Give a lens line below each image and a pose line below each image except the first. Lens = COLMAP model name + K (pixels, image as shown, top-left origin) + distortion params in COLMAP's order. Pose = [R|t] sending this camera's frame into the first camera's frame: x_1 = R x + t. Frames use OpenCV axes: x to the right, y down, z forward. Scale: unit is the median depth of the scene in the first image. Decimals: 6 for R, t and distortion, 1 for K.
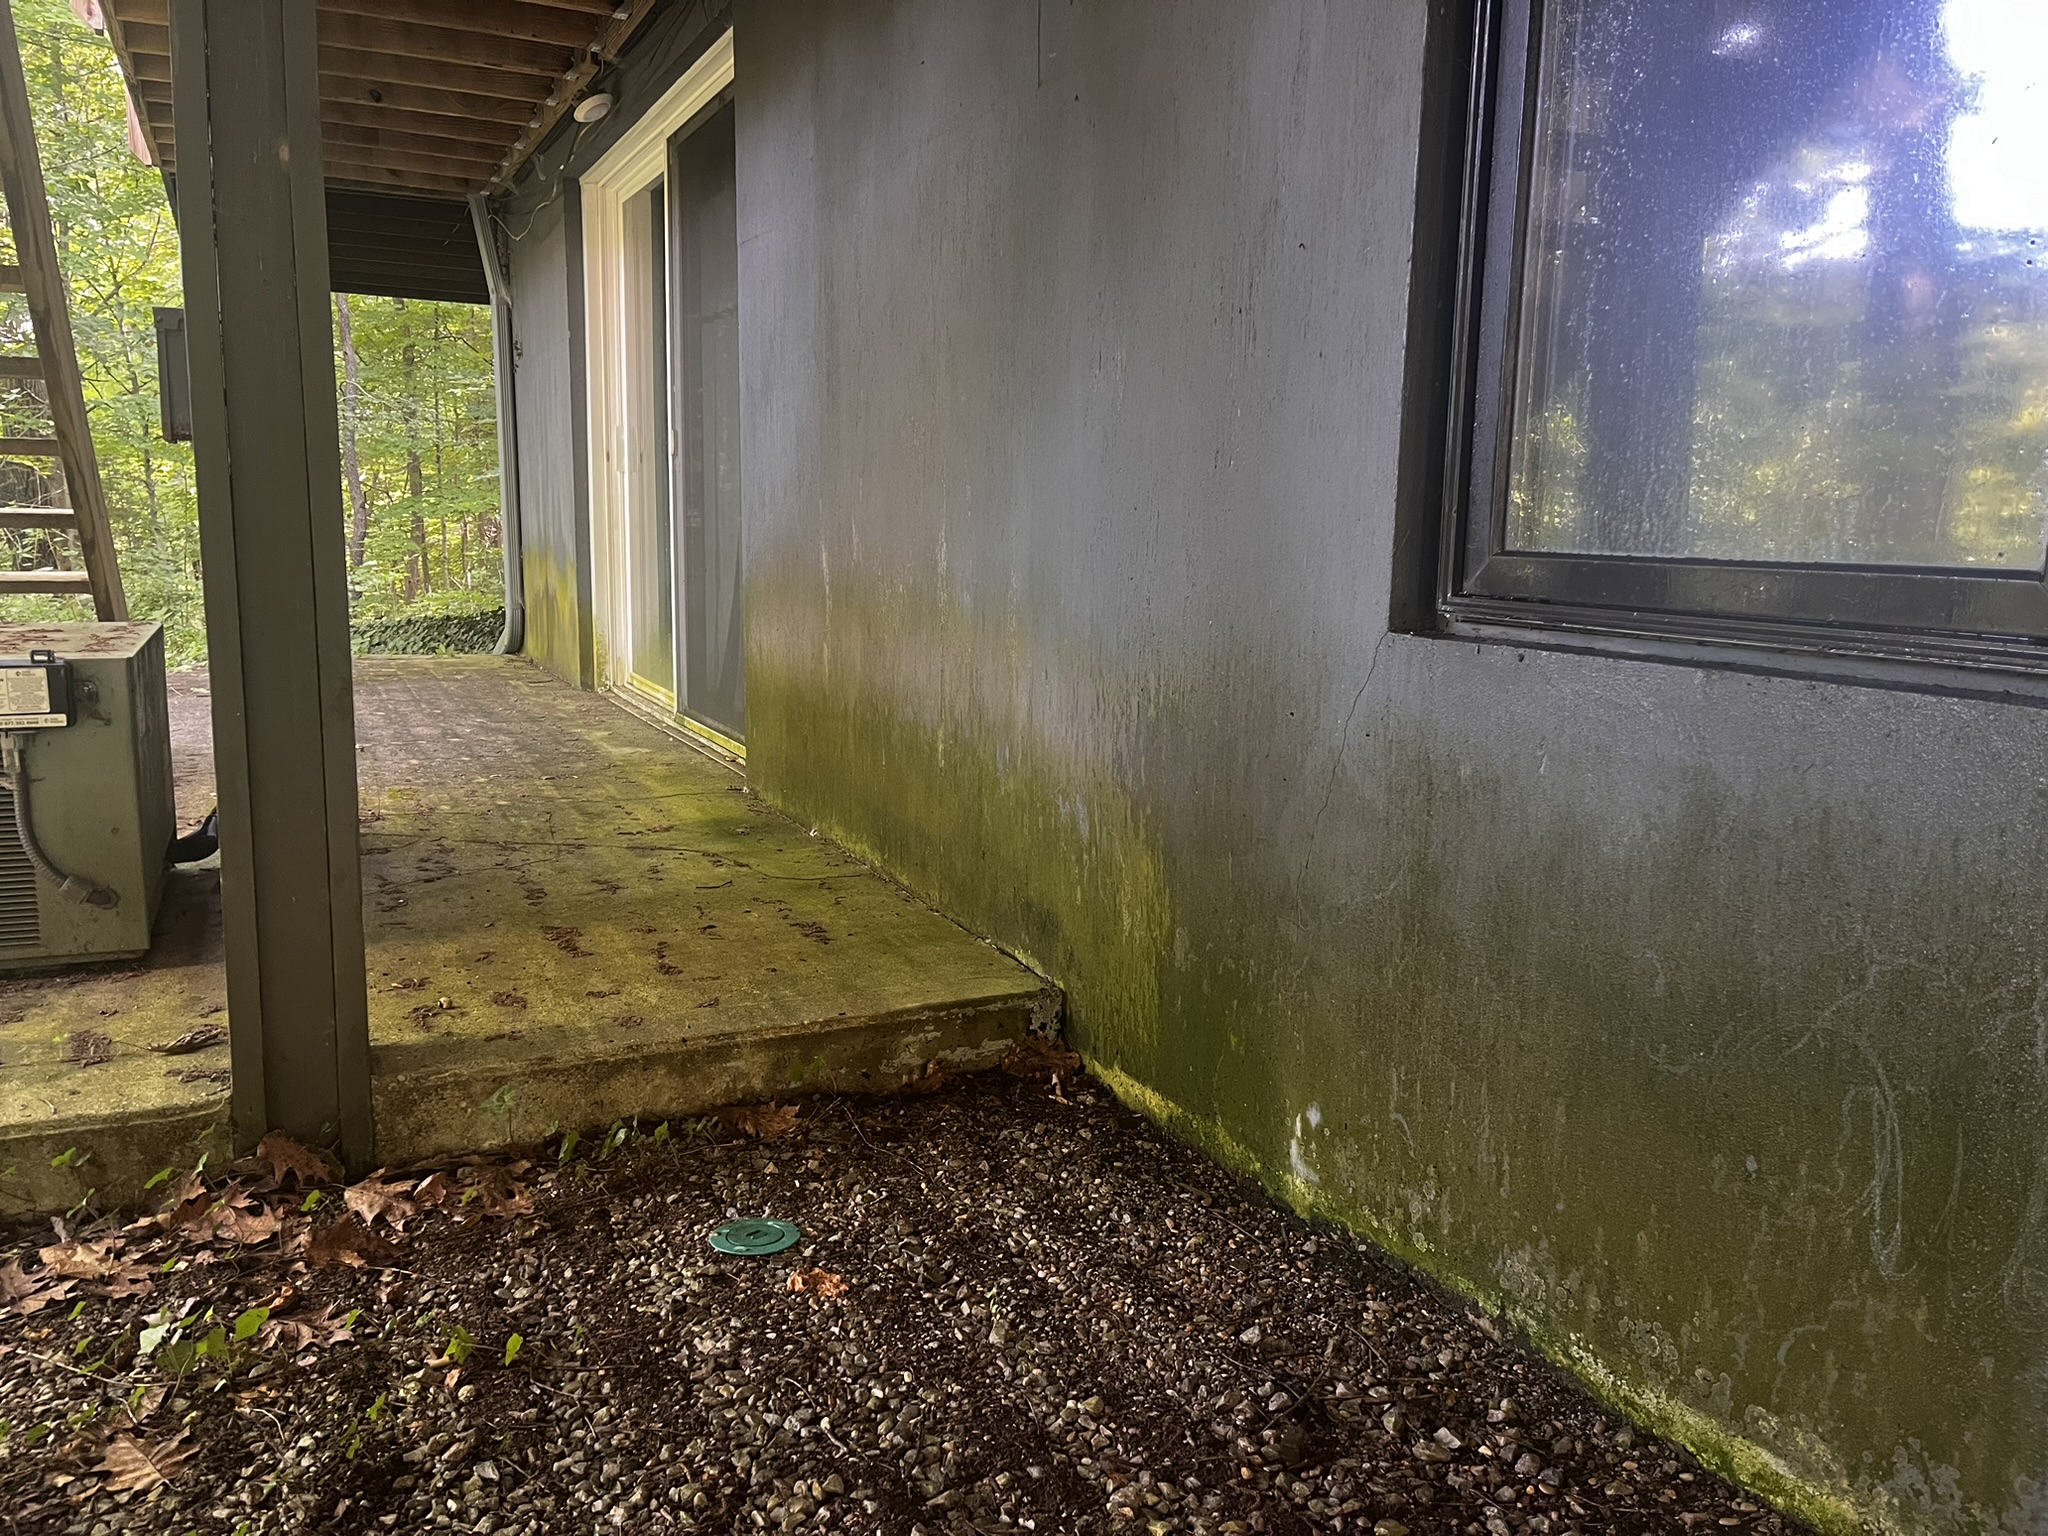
lens RADIAL K [[1545.3, 0, 1023.9], [0, 1545.3, 765.5], [0, 0, 1]] dist [0.049610, -0.072921]
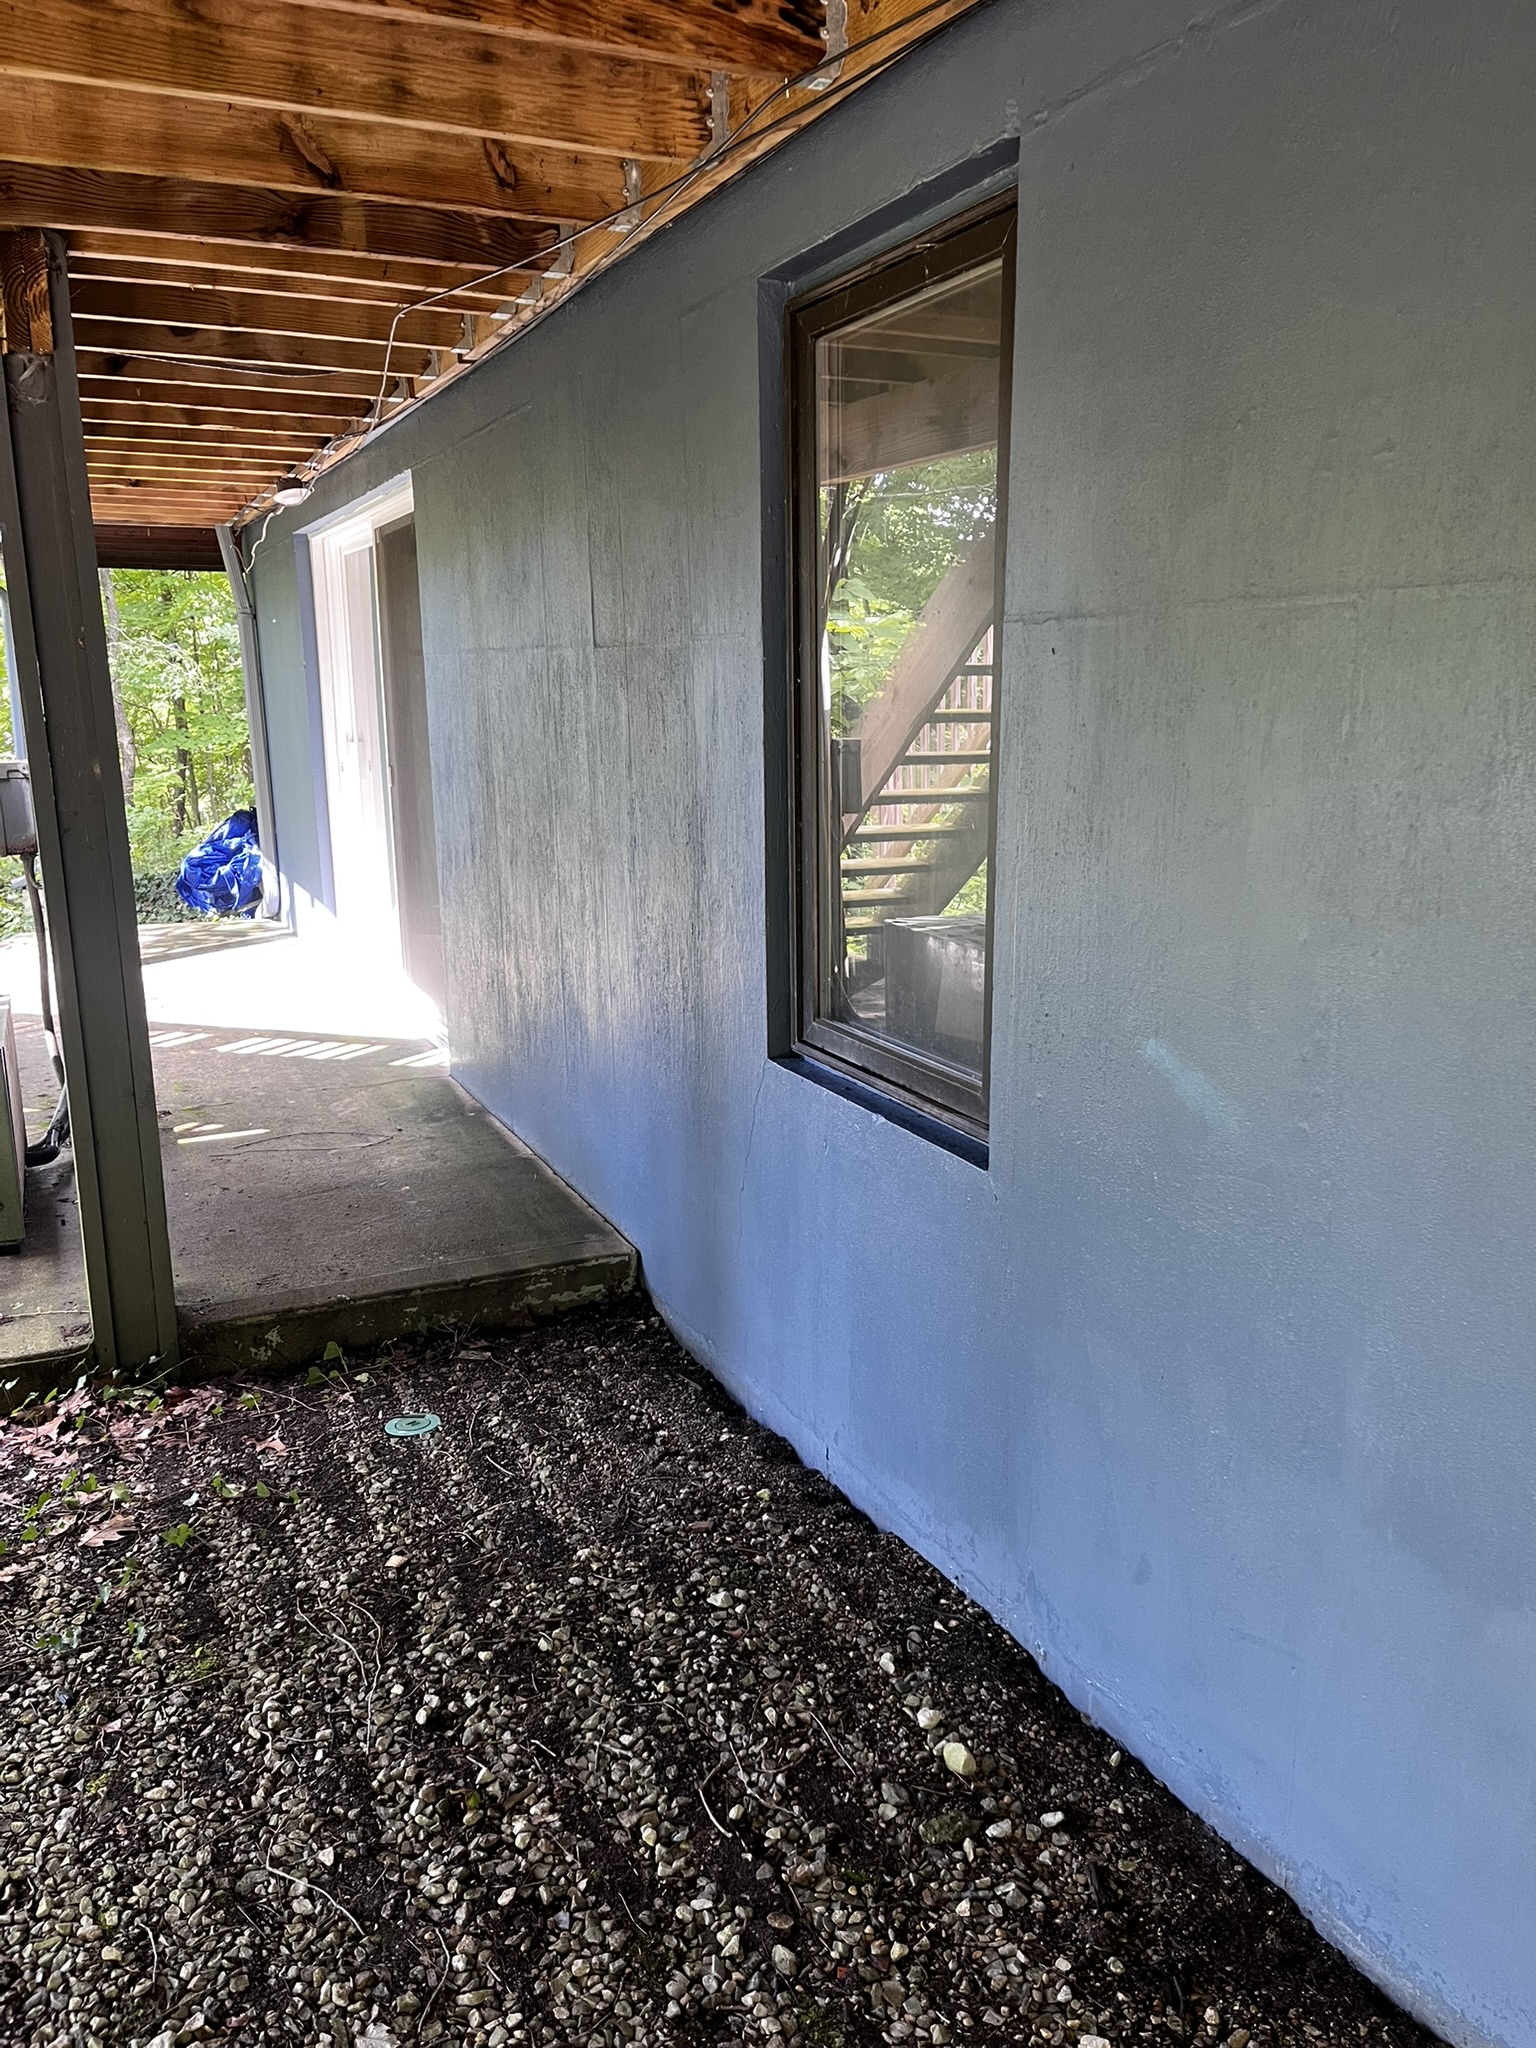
lens RADIAL K [[1545.3, 0, 768.7], [0, 1545.3, 1028.3], [0, 0, 1]] dist [0.049610, -0.072921]
pose [[0.999406, -0.029097, -0.018481, 0.324156], [0.030163, 0.997723, 0.060323, -0.268739], [0.016683, -0.060845, 0.998008, -0.820140]]
